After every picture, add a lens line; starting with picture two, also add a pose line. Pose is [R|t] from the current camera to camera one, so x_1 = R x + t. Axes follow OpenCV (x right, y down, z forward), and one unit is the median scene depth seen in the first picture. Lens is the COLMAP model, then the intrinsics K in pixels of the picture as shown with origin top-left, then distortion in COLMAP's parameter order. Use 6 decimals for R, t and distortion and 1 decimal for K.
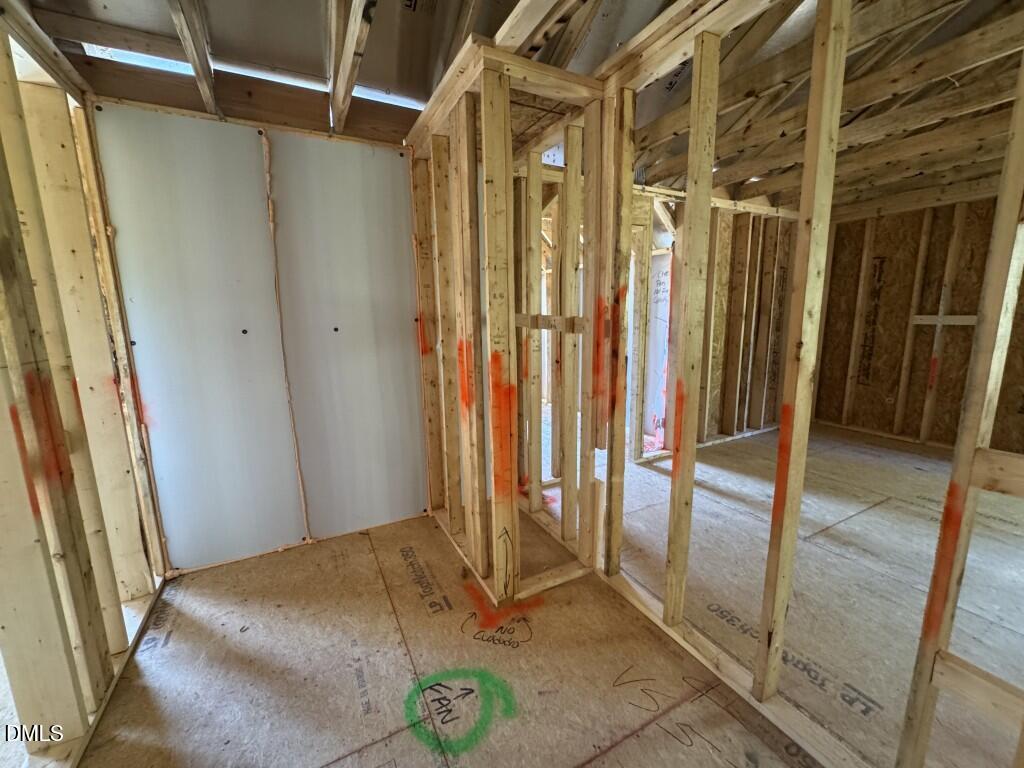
lens RADIAL K [[412.3, 0, 509.3], [0, 412.3, 385.0], [0, 0, 1]] dist [-0.004120, 0.000274]
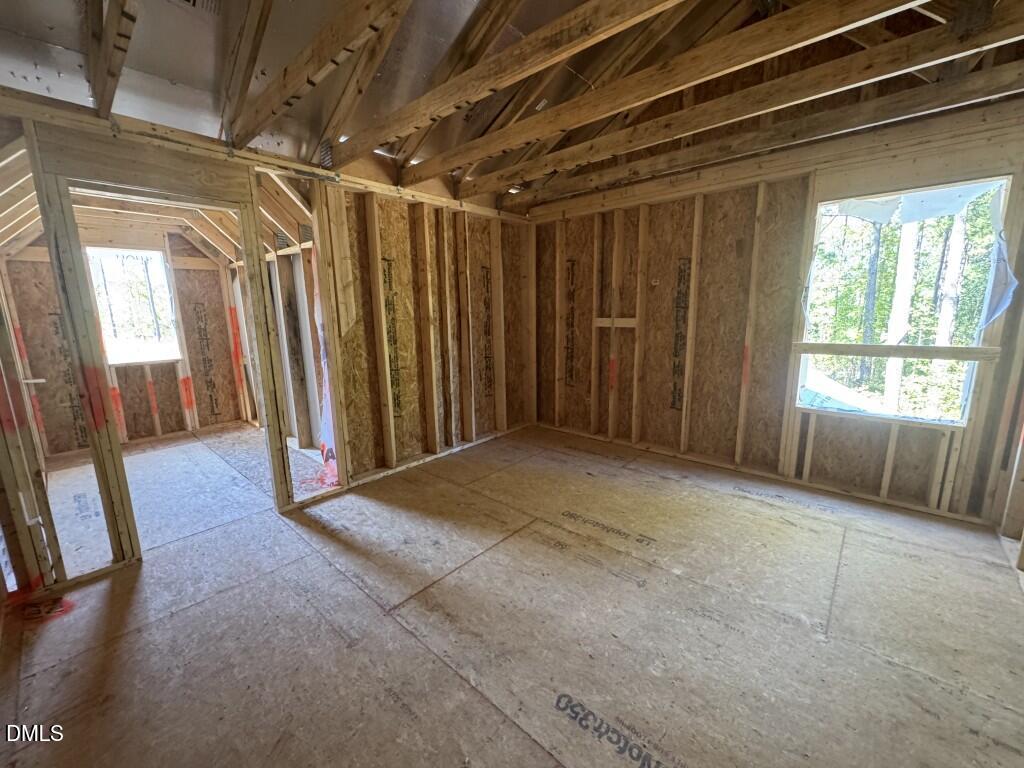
lens RADIAL K [[412.3, 0, 510.6], [0, 412.3, 385.5], [0, 0, 1]] dist [-0.004120, 0.000274]
pose [[0.936353, -0.063915, 0.345192, 0.418754], [0.061283, 0.997948, 0.018543, -0.033558], [-0.345669, 0.003791, 0.938349, 0.109366]]
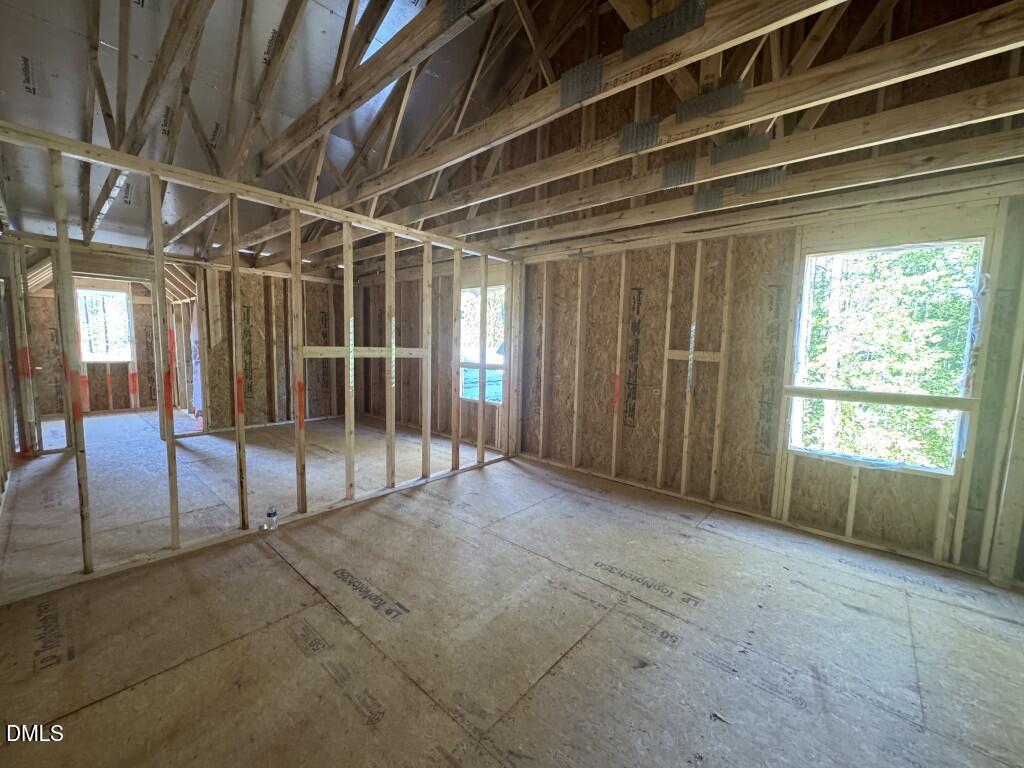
lens RADIAL K [[412.3, 0, 513.9], [0, 412.3, 383.1], [0, 0, 1]] dist [-0.004120, 0.000274]
pose [[0.931853, 0.001740, 0.362833, 0.850775], [0.023279, 0.997641, -0.064572, 0.104204], [-0.362090, 0.068618, 0.929614, -0.733410]]
